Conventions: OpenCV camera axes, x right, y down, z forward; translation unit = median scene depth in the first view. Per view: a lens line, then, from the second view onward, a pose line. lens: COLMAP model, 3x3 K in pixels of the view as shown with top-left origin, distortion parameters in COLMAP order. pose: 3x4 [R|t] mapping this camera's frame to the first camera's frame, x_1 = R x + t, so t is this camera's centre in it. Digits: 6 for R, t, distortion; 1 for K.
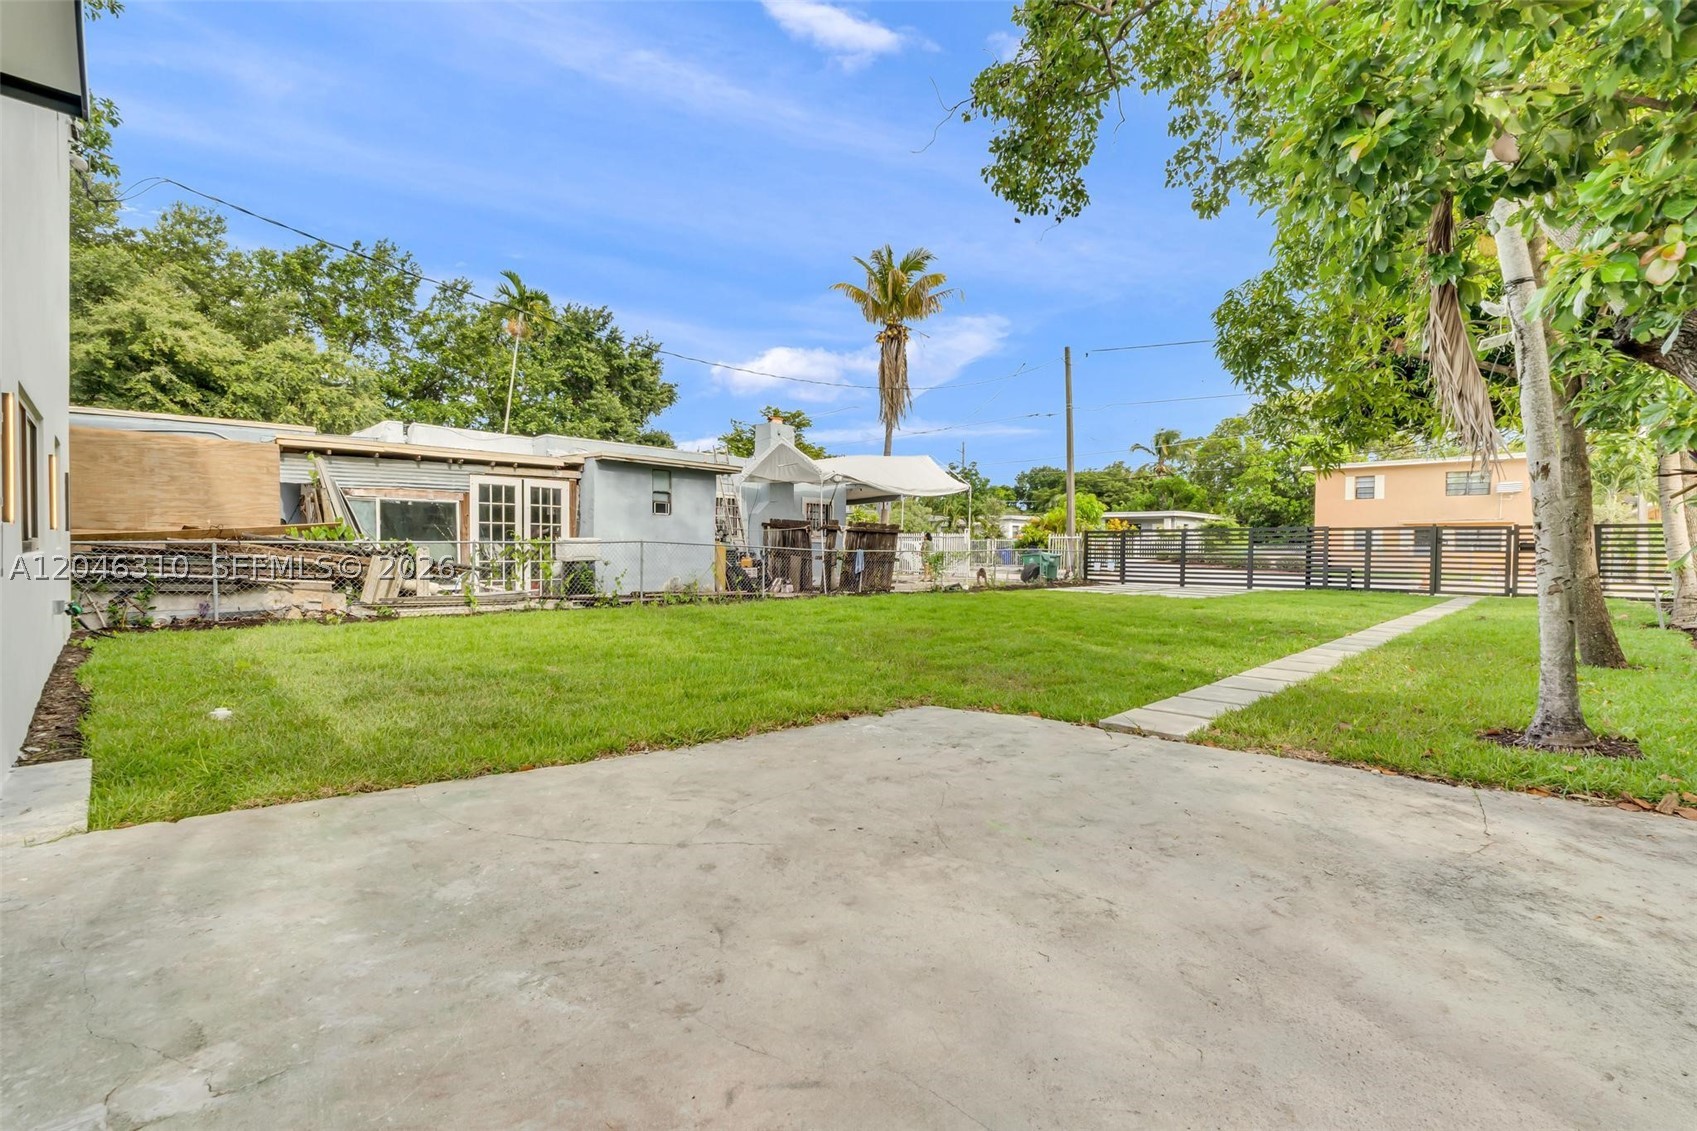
lens RADIAL K [[719.4, 0, 860.1], [0, 719.4, 557.9], [0, 0, 1]] dist [0.000354, -0.000445]
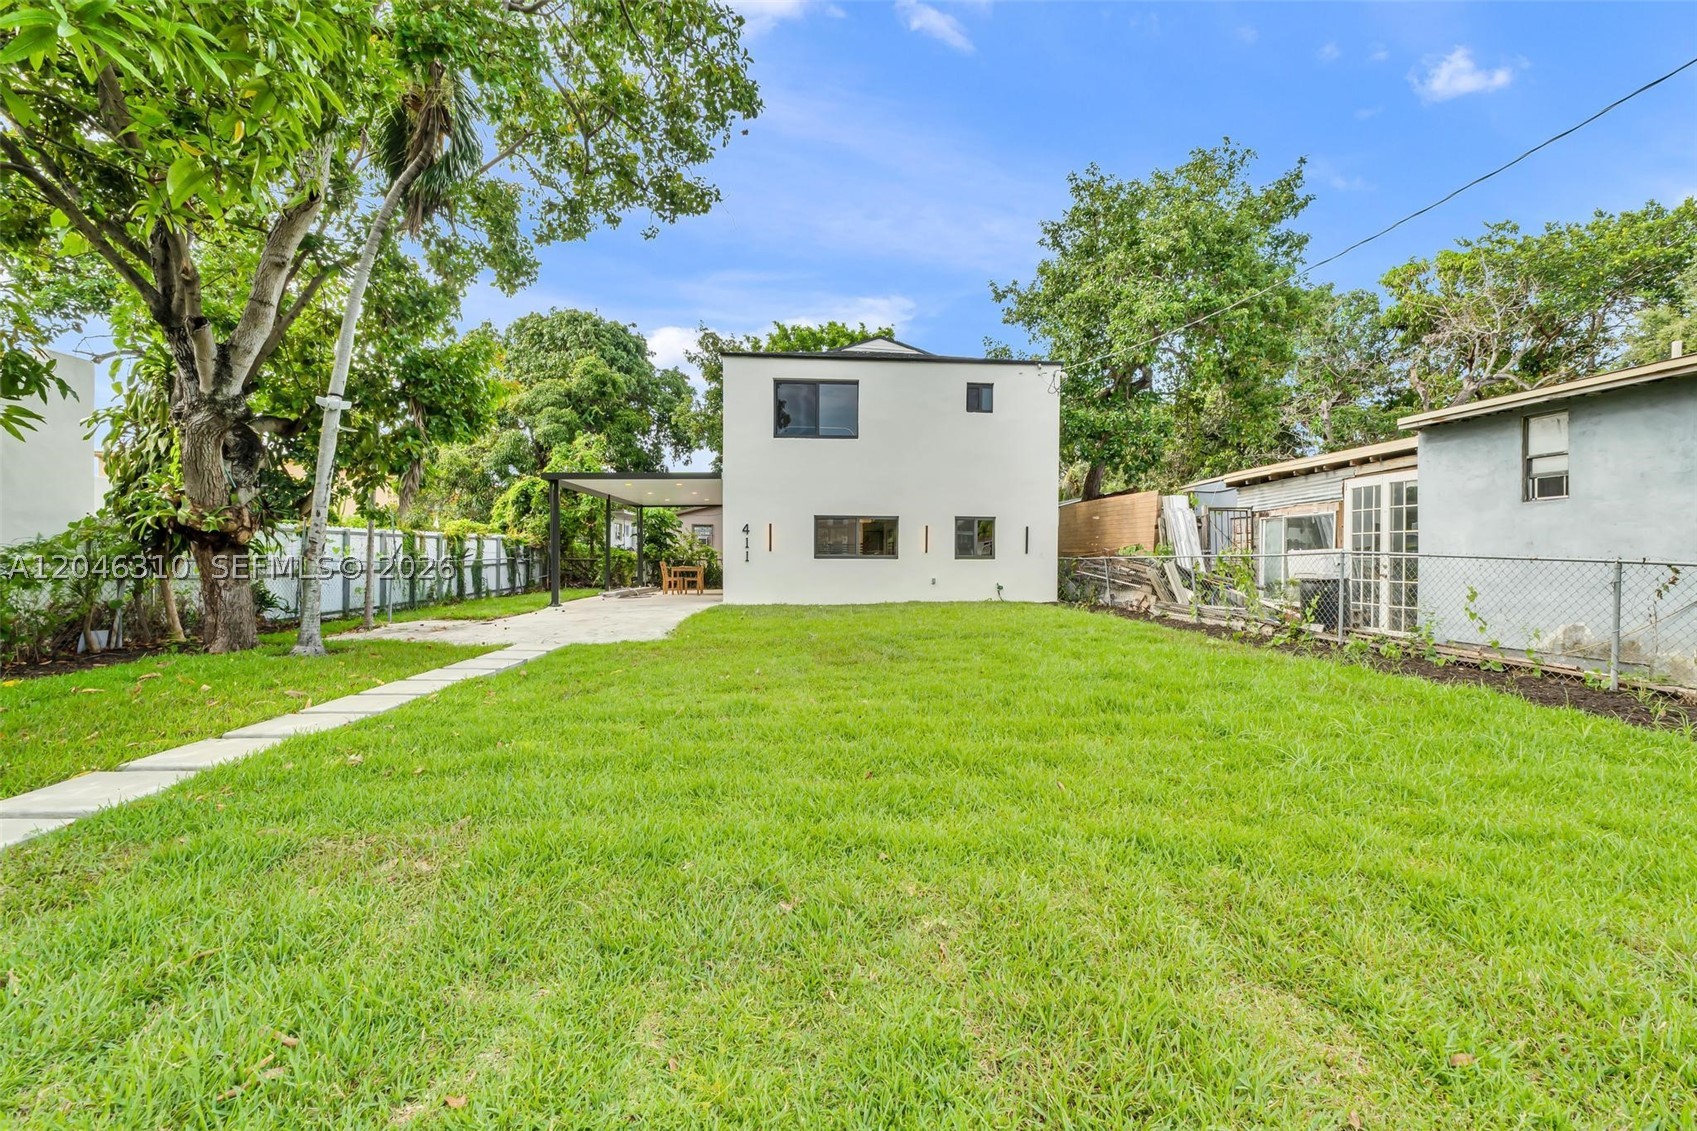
lens RADIAL K [[719.4, 0, 860.1], [0, 719.4, 557.9], [0, 0, 1]] dist [0.000354, -0.000445]
pose [[-0.646443, -0.014827, -0.762818, 0.752879], [-0.024544, 0.999698, 0.001368, -0.008626], [0.762567, 0.019607, -0.646612, 1.636896]]
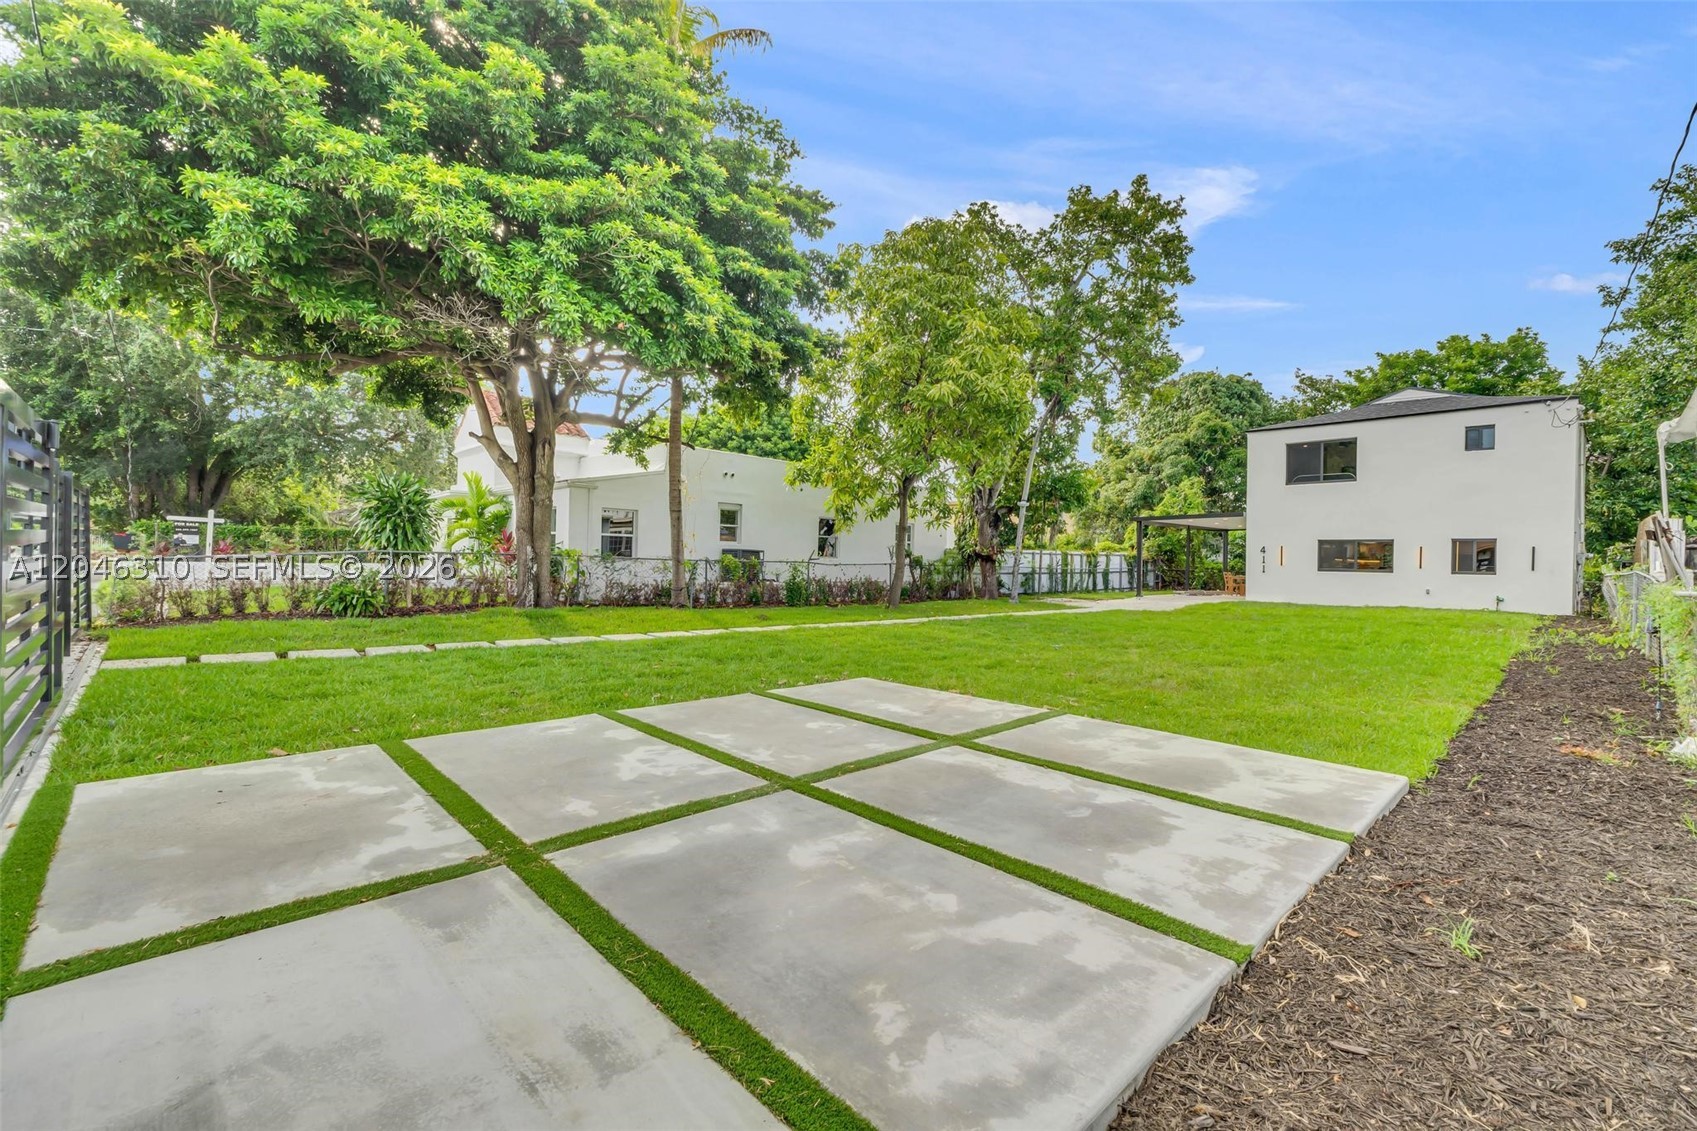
lens RADIAL K [[719.4, 0, 860.1], [0, 719.4, 557.9], [0, 0, 1]] dist [0.000354, -0.000445]
pose [[-0.999218, -0.033248, 0.021386, 0.949609], [-0.032994, 0.999382, 0.012128, -0.025492], [-0.021776, 0.011413, -0.999698, 2.803923]]
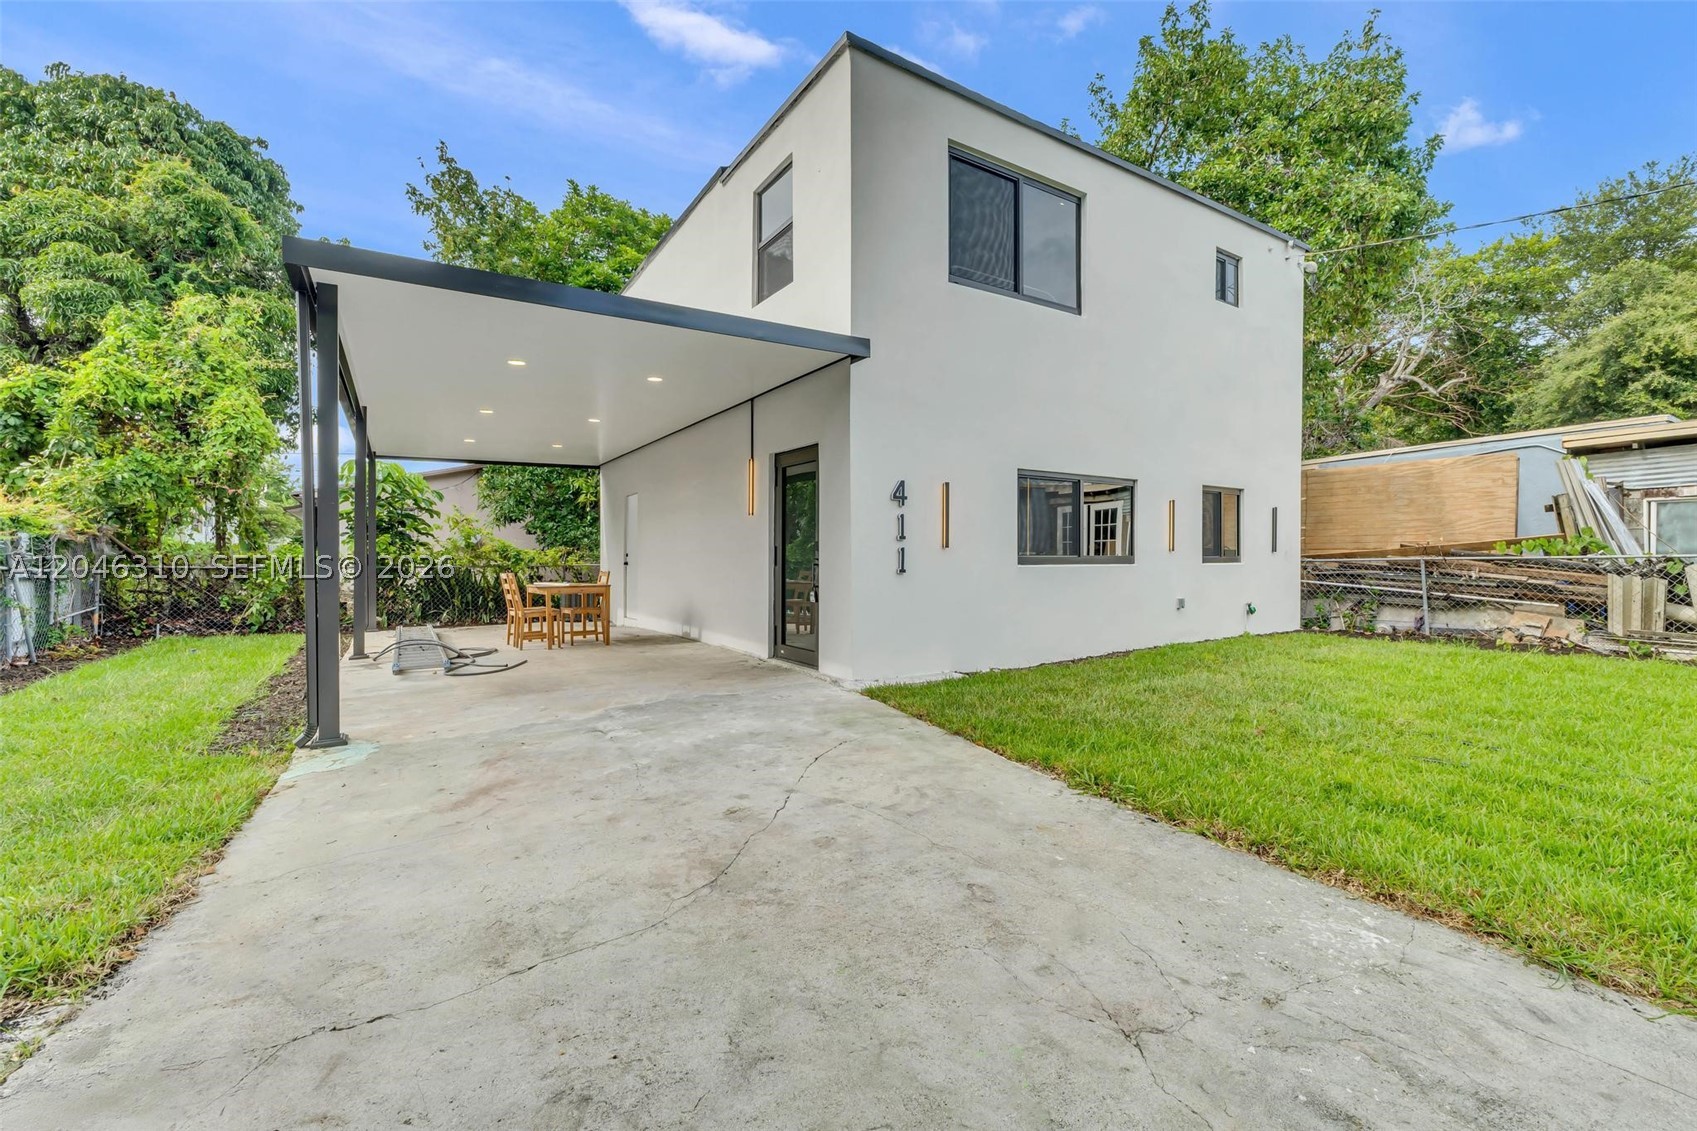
lens RADIAL K [[719.4, 0, 860.1], [0, 719.4, 557.9], [0, 0, 1]] dist [0.000354, -0.000445]
pose [[-0.217260, -0.013645, -0.976018, 0.312612], [-0.017538, 0.999795, -0.010074, 0.001601], [0.975956, 0.014929, -0.217455, 0.454382]]
